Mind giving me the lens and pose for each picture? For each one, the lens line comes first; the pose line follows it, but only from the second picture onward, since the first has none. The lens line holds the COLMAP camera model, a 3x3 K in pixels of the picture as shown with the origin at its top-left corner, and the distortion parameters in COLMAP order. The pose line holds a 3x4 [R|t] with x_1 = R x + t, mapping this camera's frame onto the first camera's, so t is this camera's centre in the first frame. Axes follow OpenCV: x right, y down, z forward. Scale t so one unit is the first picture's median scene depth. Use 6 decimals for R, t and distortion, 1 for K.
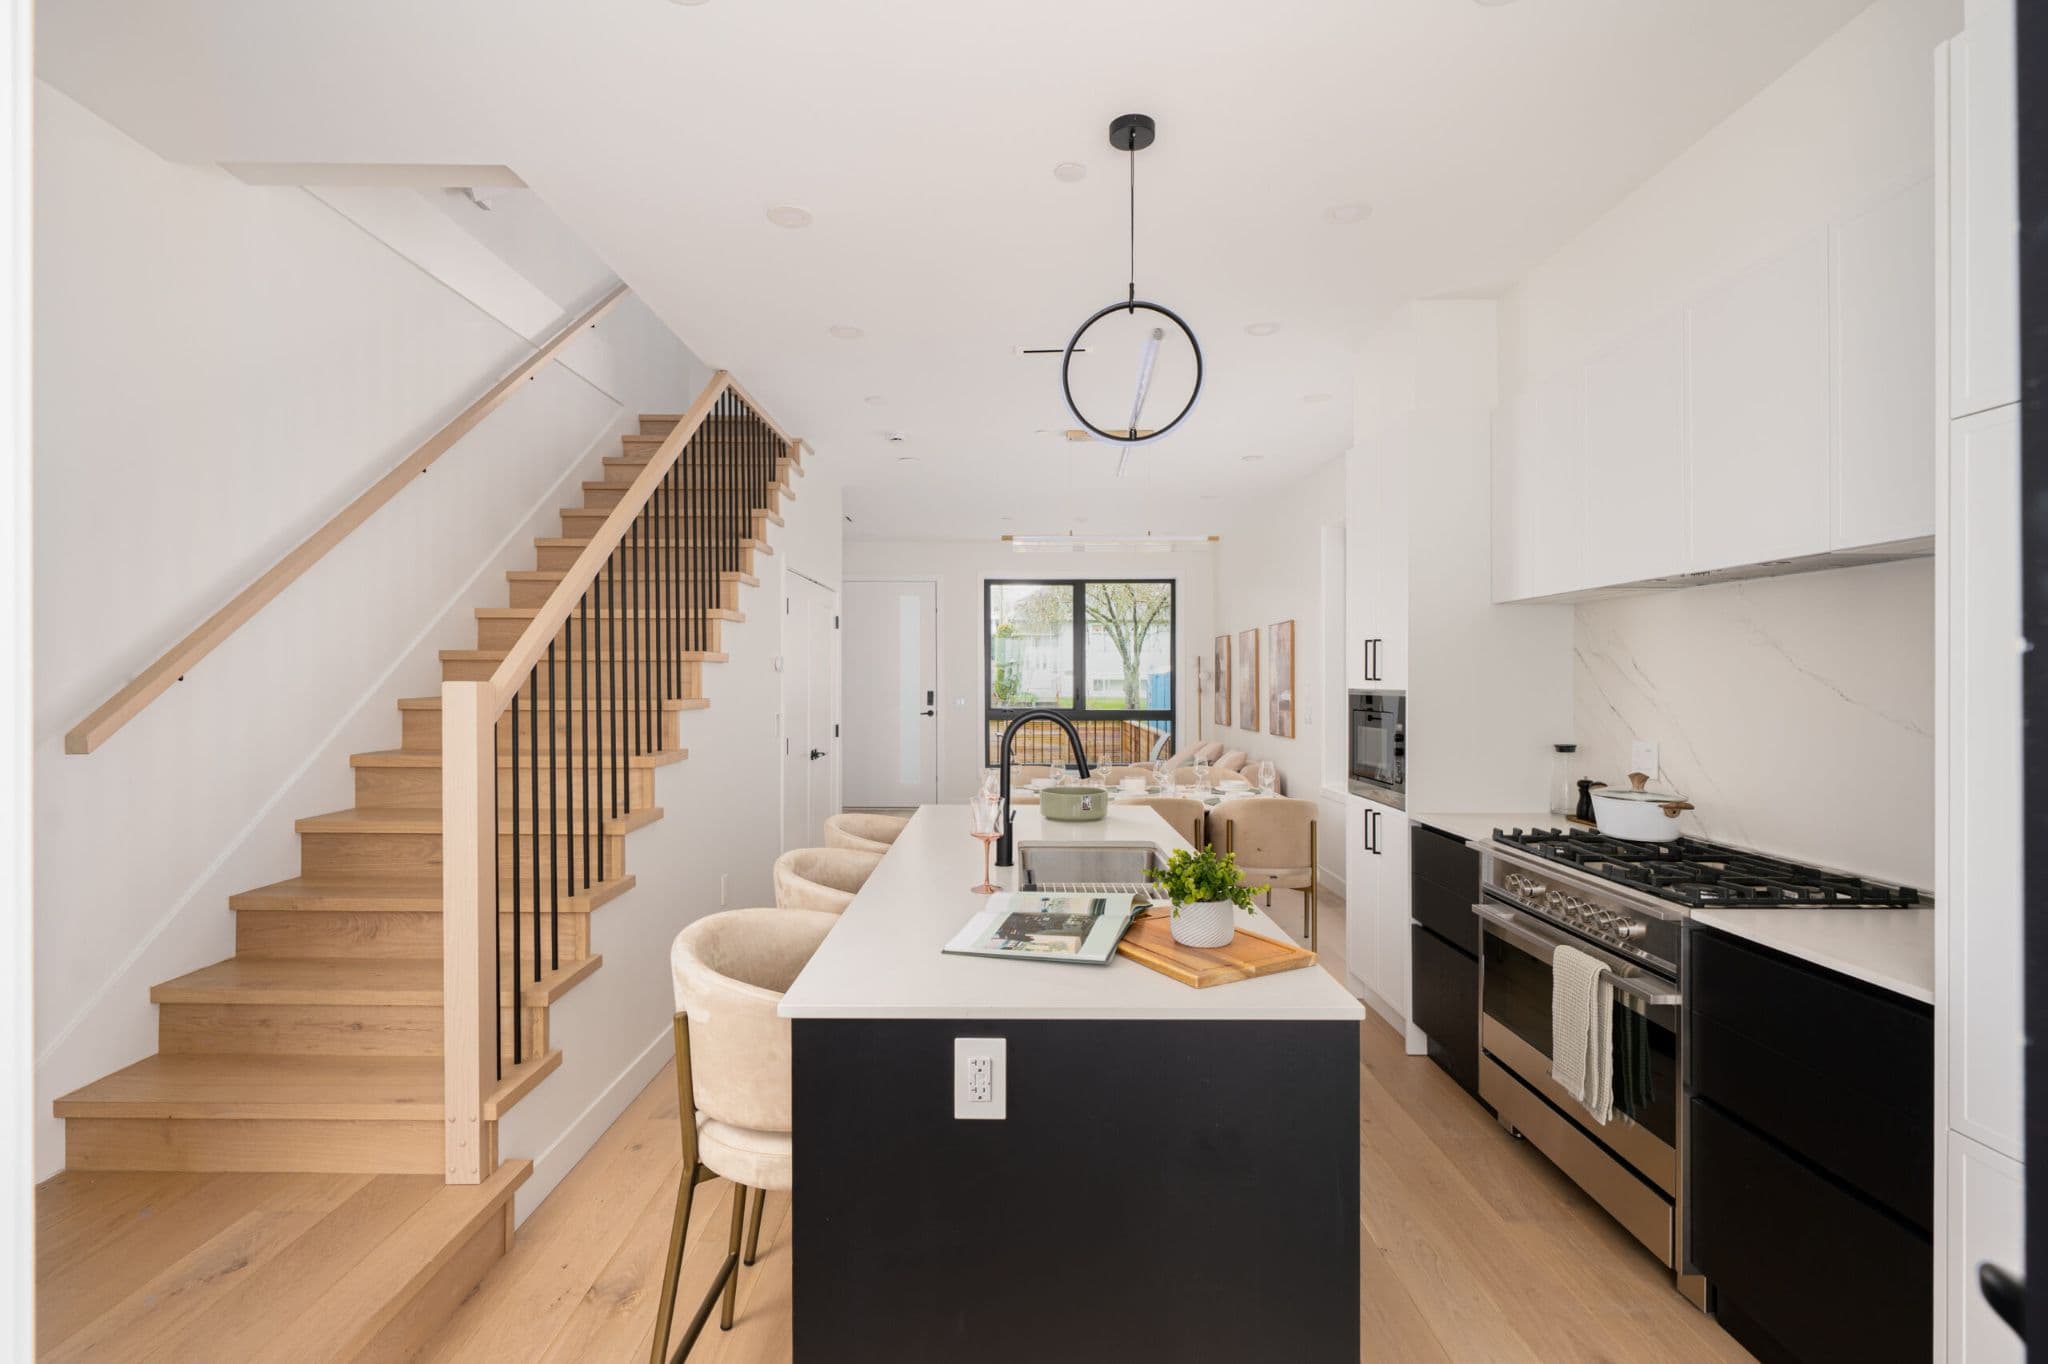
lens RADIAL K [[947.1, 0, 983.2], [0, 947.1, 682.9], [0, 0, 1]] dist [-0.002755, -0.000893]
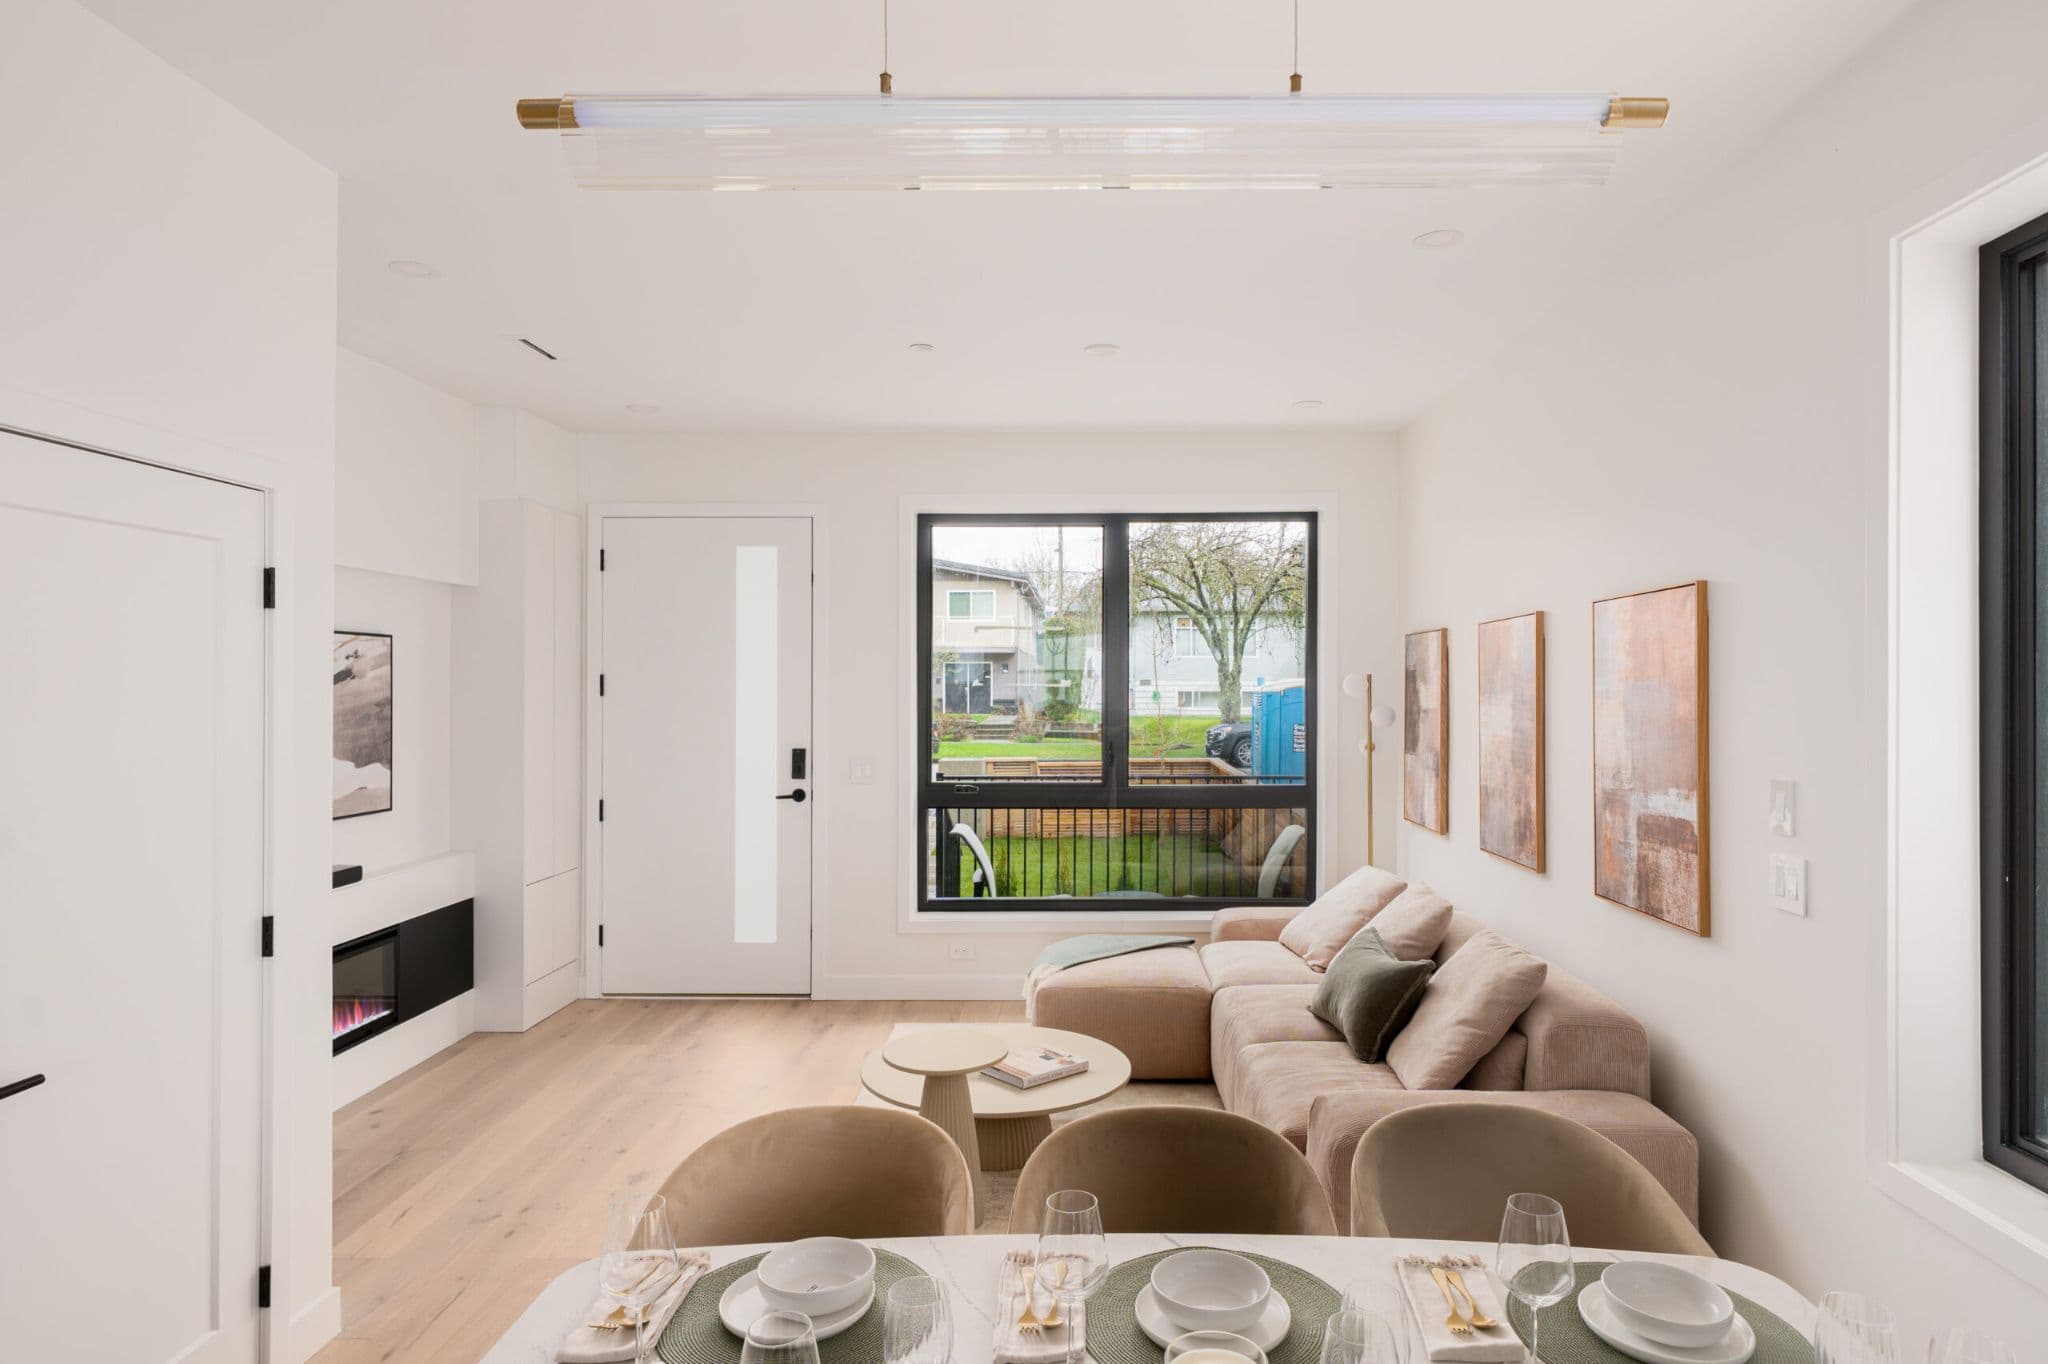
lens RADIAL K [[1168.9, 0, 1057.6], [0, 1168.9, 684.5], [0, 0, 1]] dist [-0.003199, -0.001046]
pose [[0.999969, -0.000857, 0.007797, 0.070277], [0.000900, 0.999984, -0.005503, -0.020463], [-0.007792, 0.005510, 0.999954, 0.429069]]
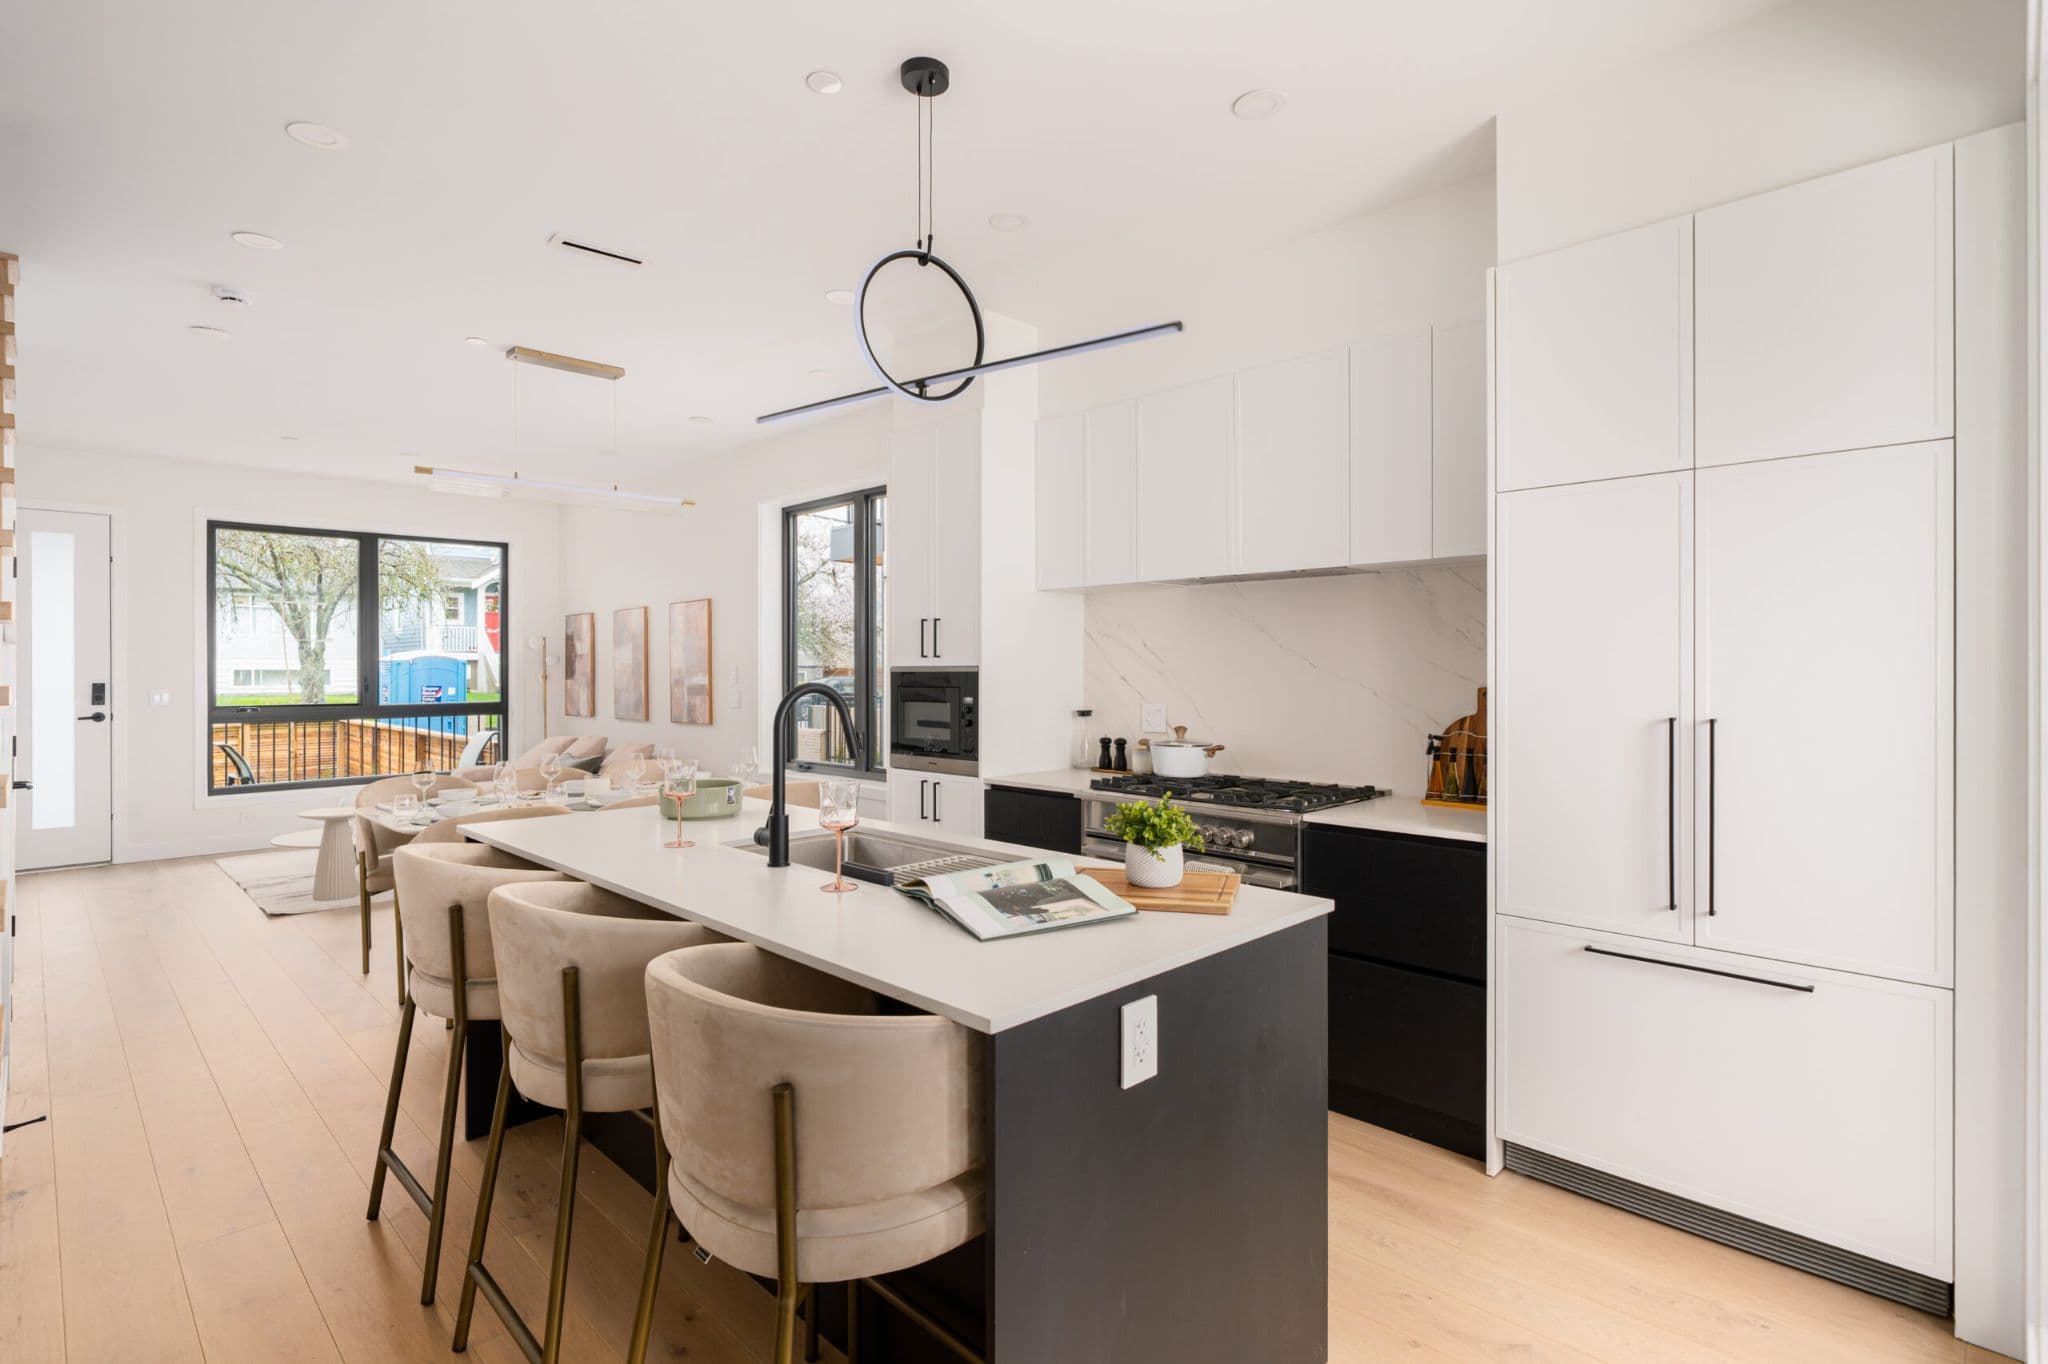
lens RADIAL K [[1003.2, 0, 1051.6], [0, 1003.2, 666.7], [0, 0, 1]] dist [0.017576, 0.000165]
pose [[0.681079, -0.002546, 0.732205, -0.124787], [0.007346, 0.999967, -0.003356, 0.004794], [-0.732173, 0.007664, 0.681076, 0.053284]]
